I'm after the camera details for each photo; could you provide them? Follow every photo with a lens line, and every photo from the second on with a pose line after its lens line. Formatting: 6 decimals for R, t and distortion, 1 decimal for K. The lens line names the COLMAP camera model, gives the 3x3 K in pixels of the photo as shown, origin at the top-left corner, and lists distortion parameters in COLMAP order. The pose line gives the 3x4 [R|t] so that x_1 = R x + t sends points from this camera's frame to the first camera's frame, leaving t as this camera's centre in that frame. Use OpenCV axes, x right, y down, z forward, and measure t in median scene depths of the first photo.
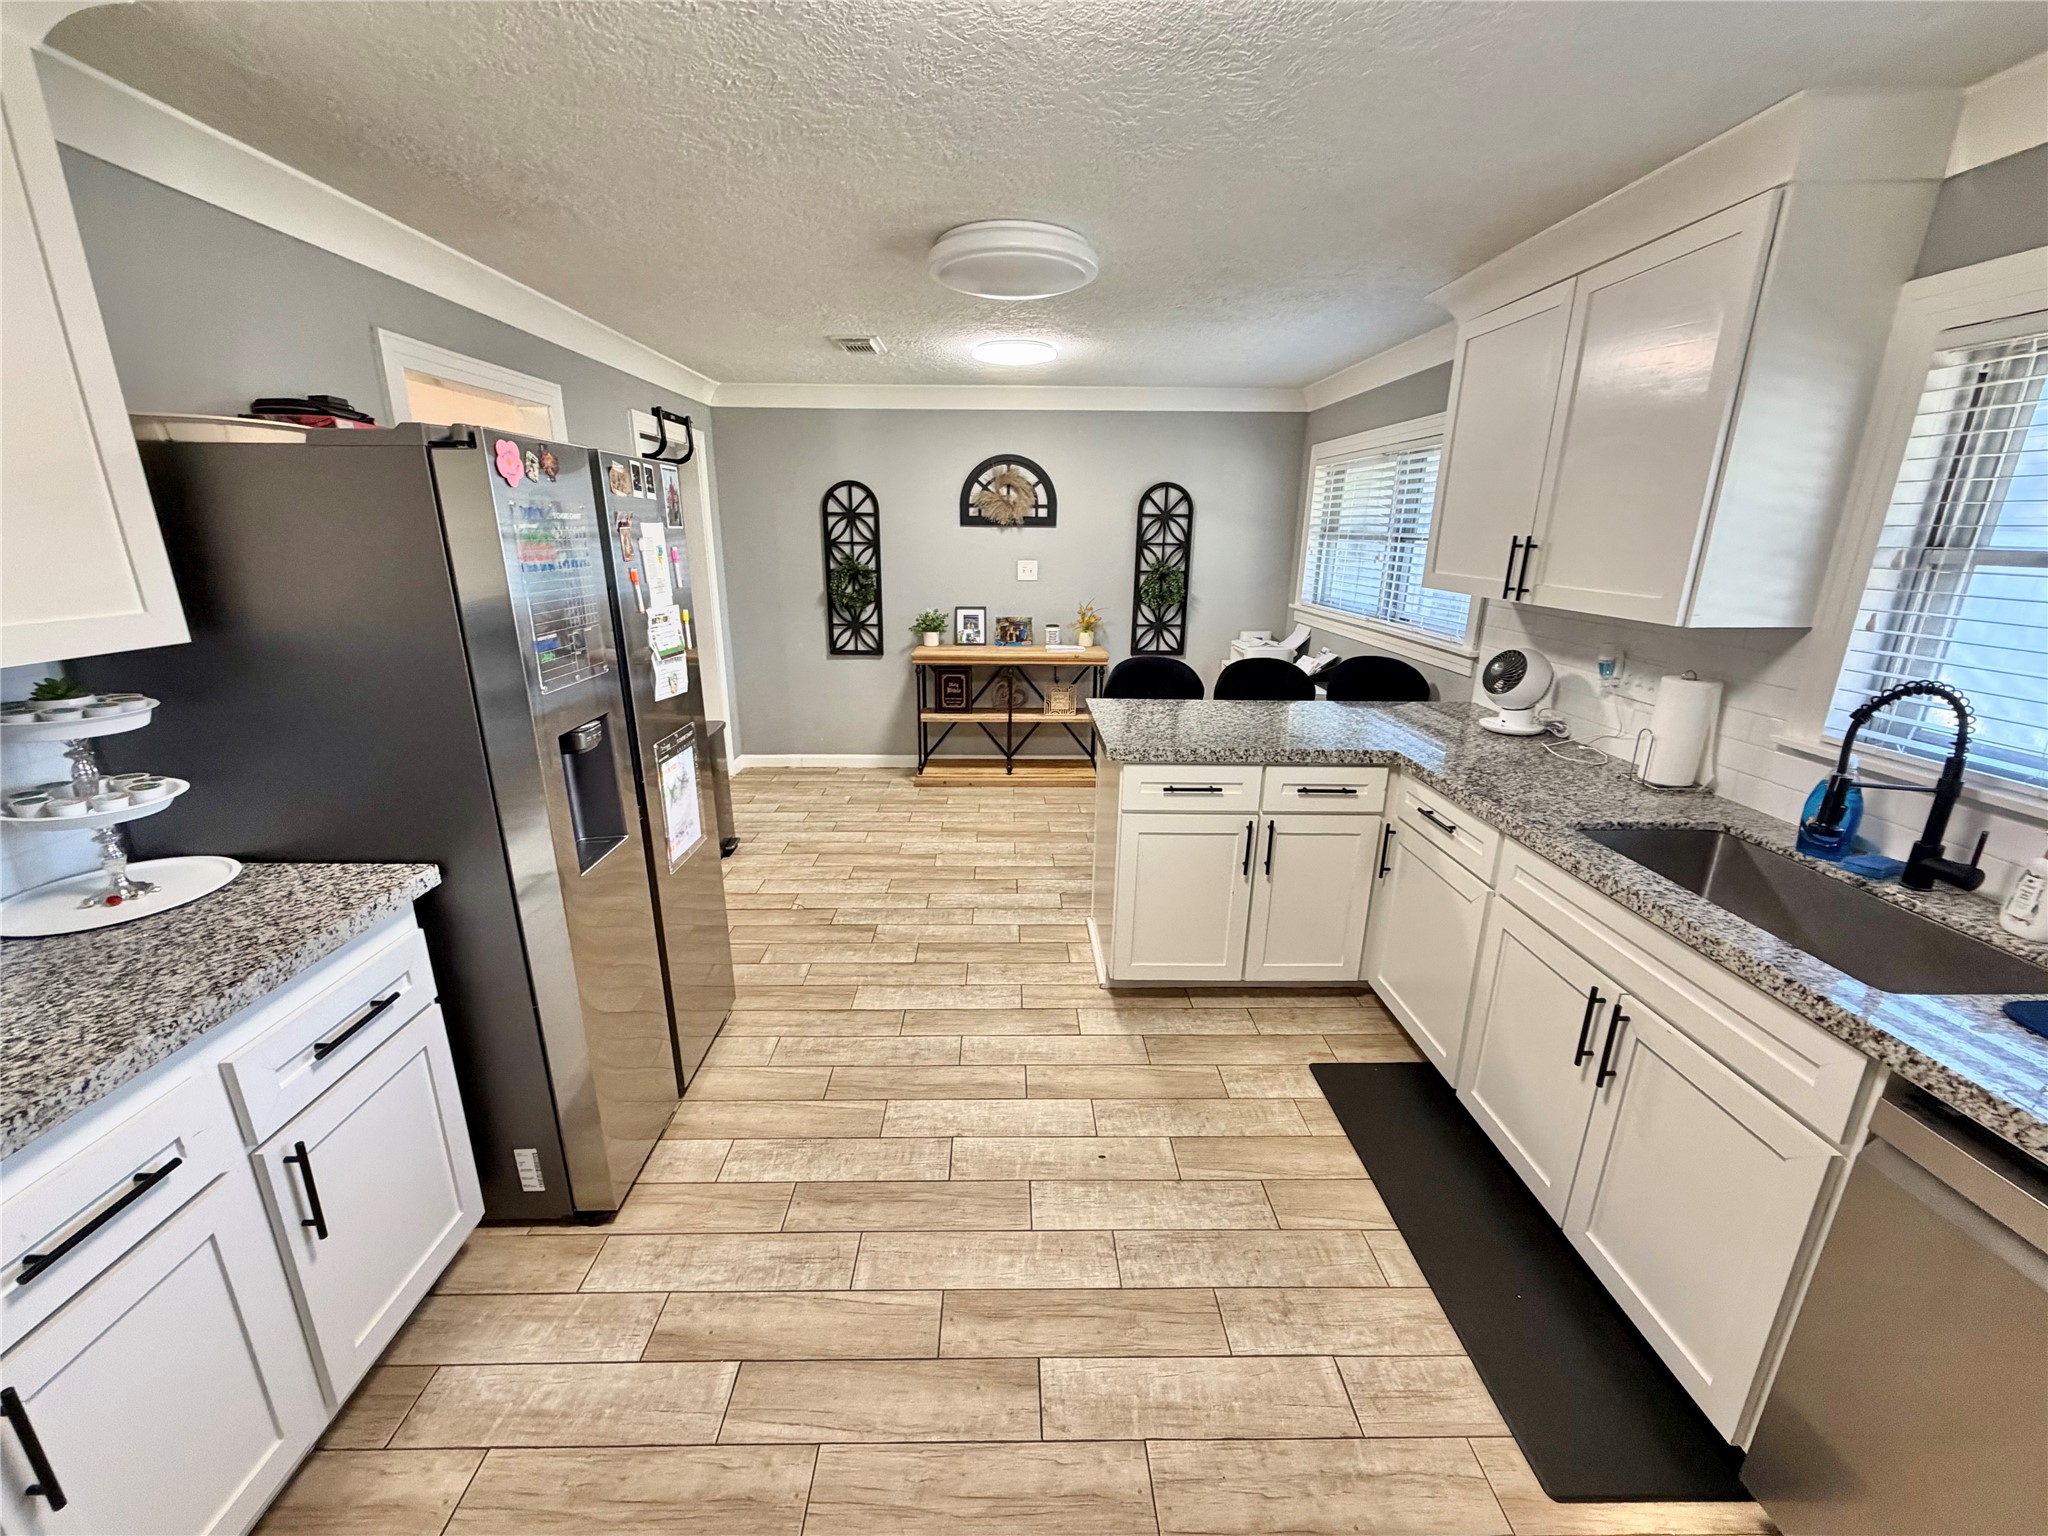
lens RADIAL K [[815.0, 0, 1020.1], [0, 815.0, 769.1], [0, 0, 1]] dist [-0.001620, 0.000503]
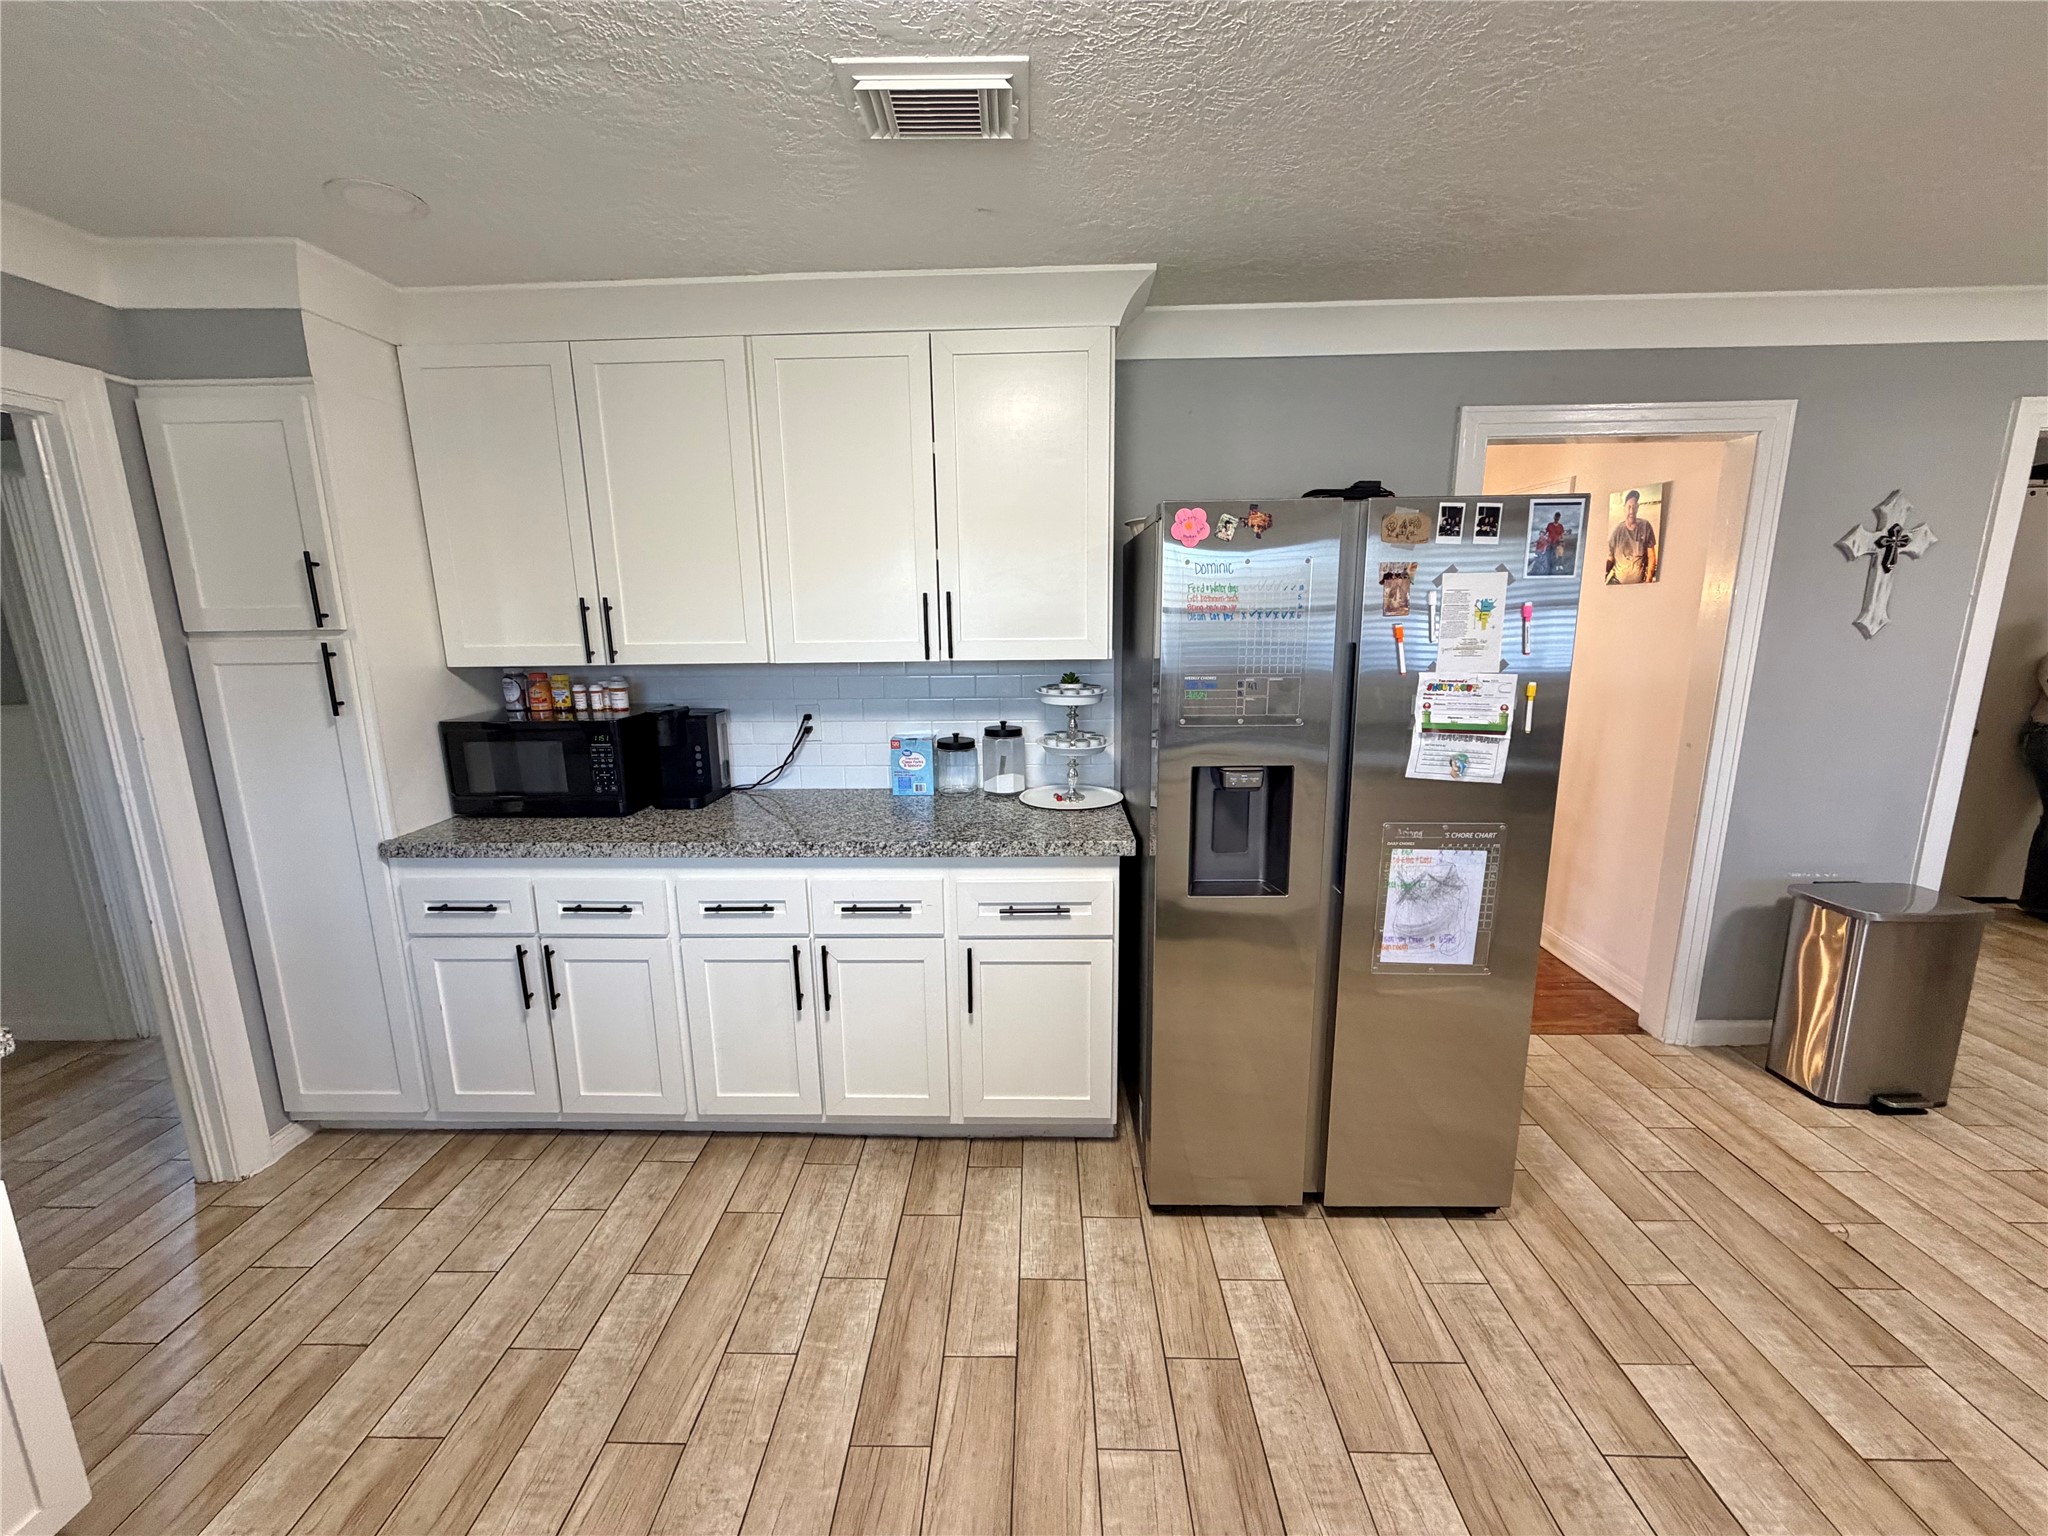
lens RADIAL K [[815.0, 0, 1016.3], [0, 815.0, 768.2], [0, 0, 1]] dist [-0.001620, 0.000503]
pose [[-0.045949, 0.187690, -0.981153, 0.327096], [-0.274152, 0.942108, 0.193060, -0.114537], [0.960588, 0.277856, 0.008167, 0.467007]]
